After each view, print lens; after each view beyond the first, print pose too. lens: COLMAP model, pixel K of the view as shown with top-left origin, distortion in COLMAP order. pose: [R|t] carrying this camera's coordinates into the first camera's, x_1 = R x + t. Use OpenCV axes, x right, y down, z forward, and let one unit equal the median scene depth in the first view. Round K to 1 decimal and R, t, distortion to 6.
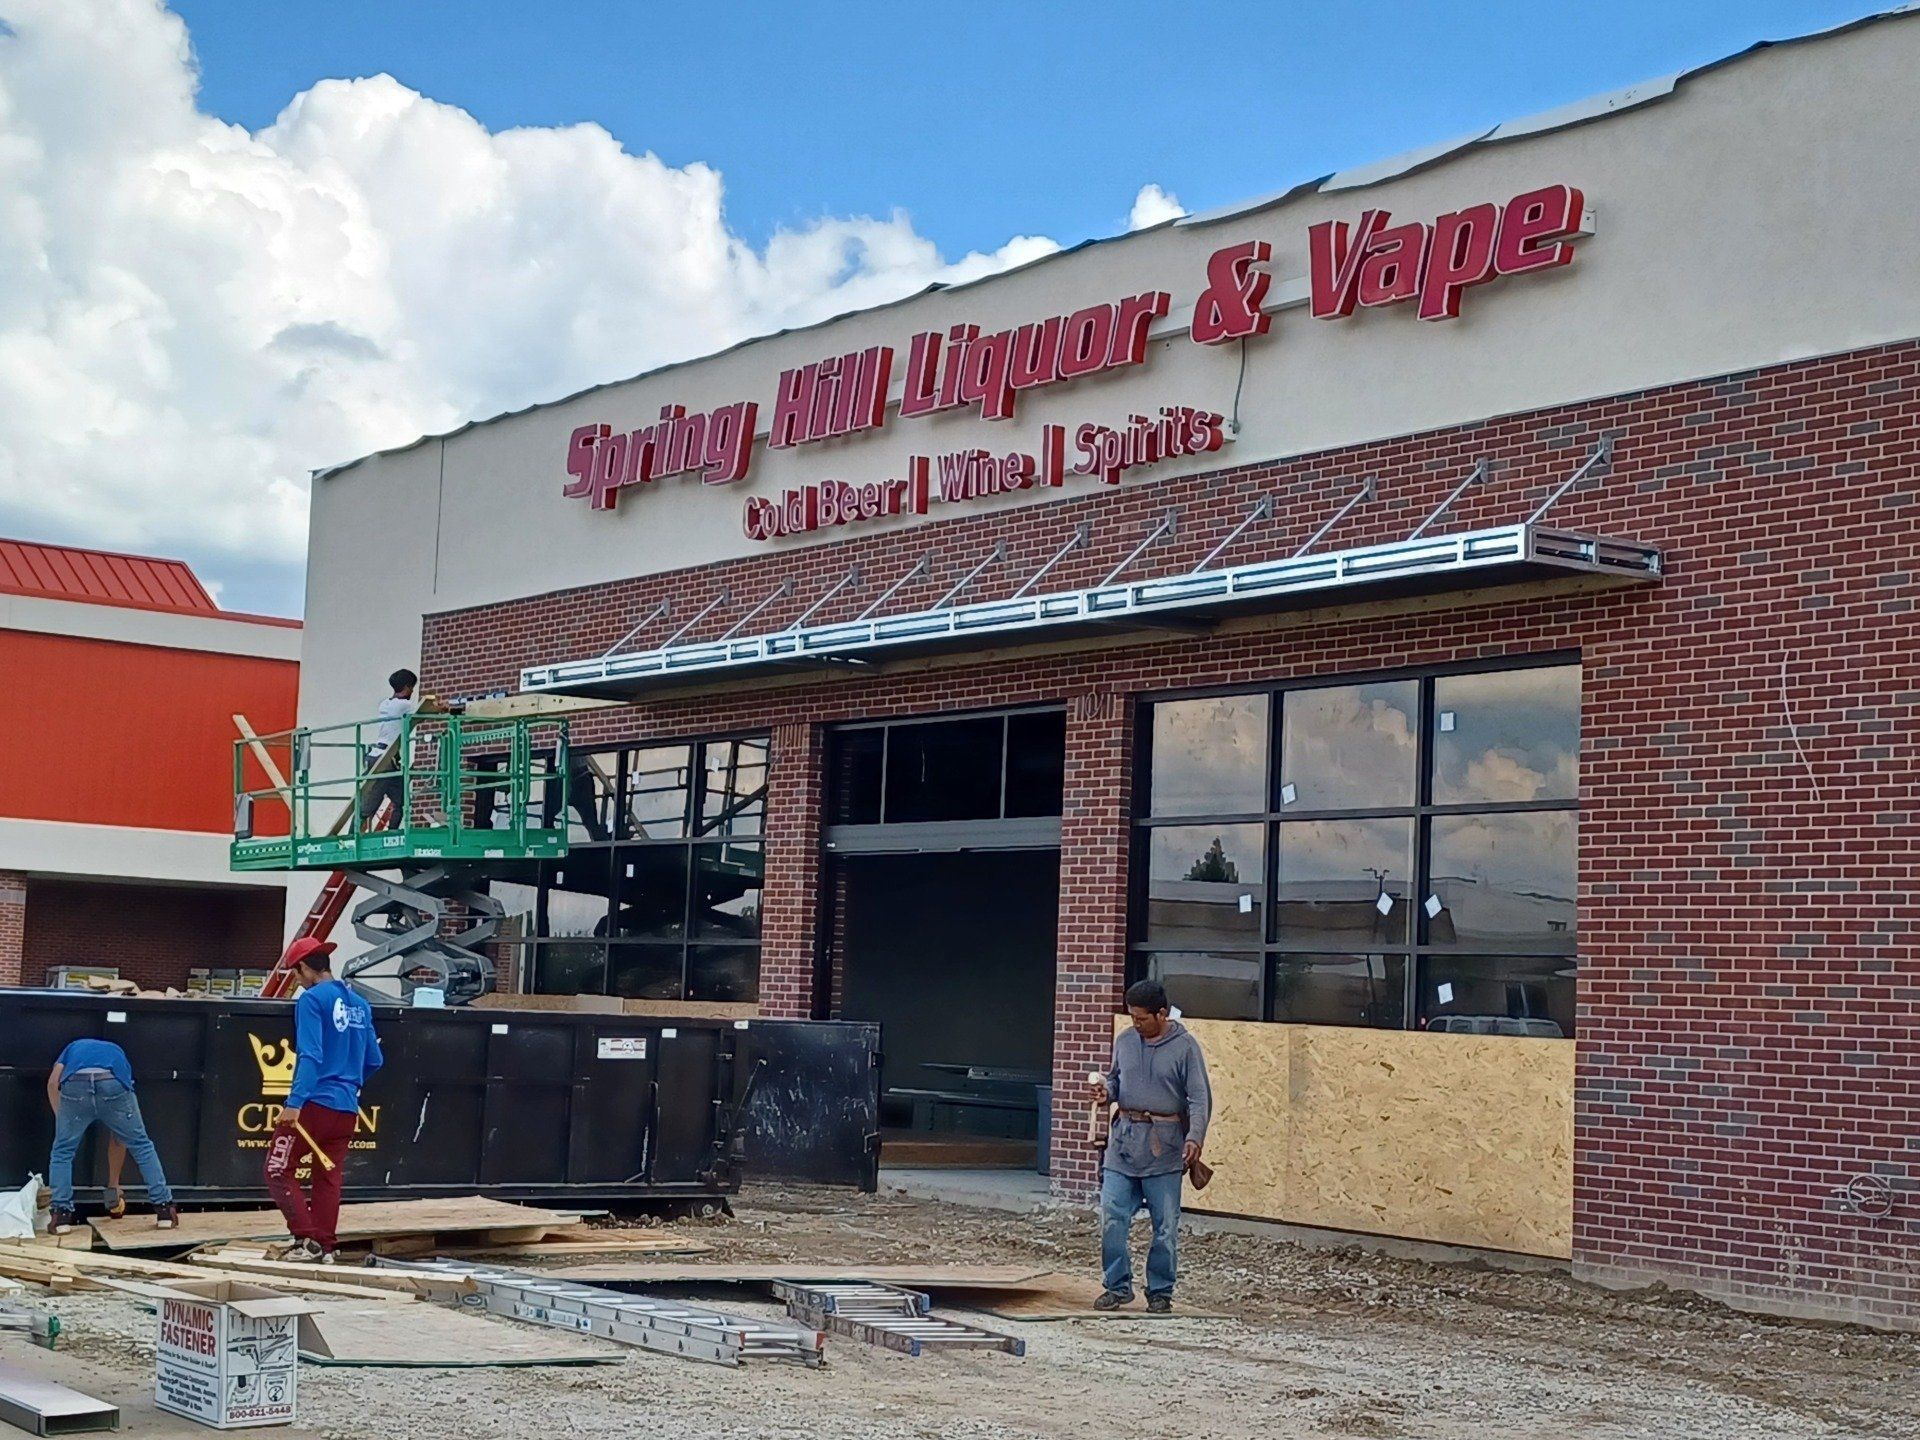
lens RADIAL K [[3056.7, 0, 960.2], [0, 3056.7, 717.5], [0, 0, 1]] dist [0.115988, 0.000000]
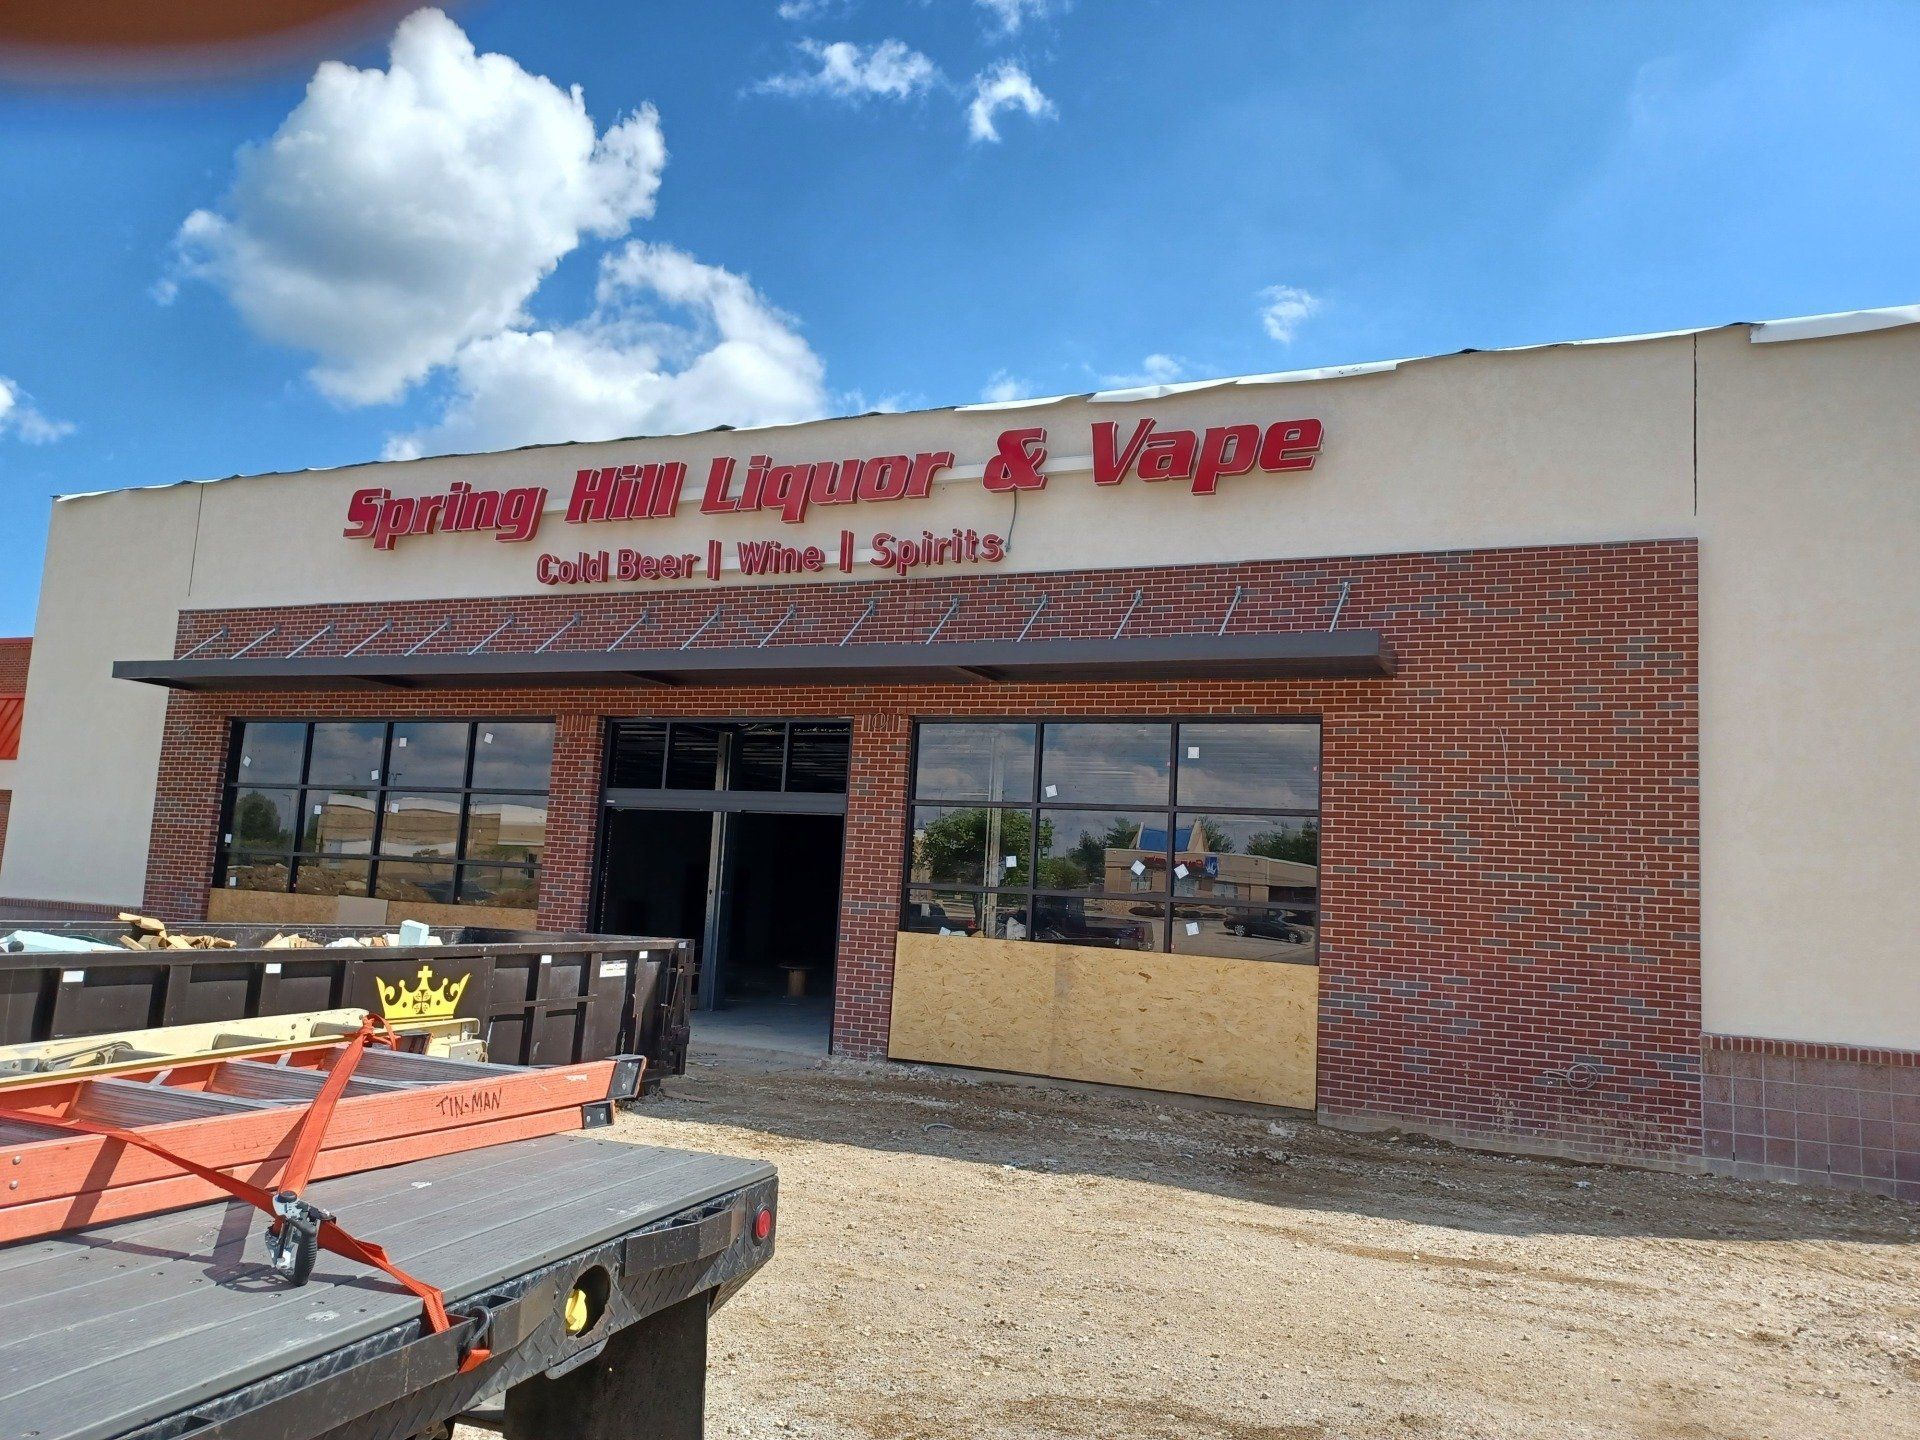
lens RADIAL K [[1420.1, 0, 959.4], [0, 1420.1, 712.5], [0, 0, 1]] dist [0.058798, -0.017410]
pose [[0.869259, 0.068644, 0.489568, -0.287372], [-0.066684, 0.997543, -0.021466, 0.004451], [-0.489839, -0.013987, 0.871701, 0.418317]]
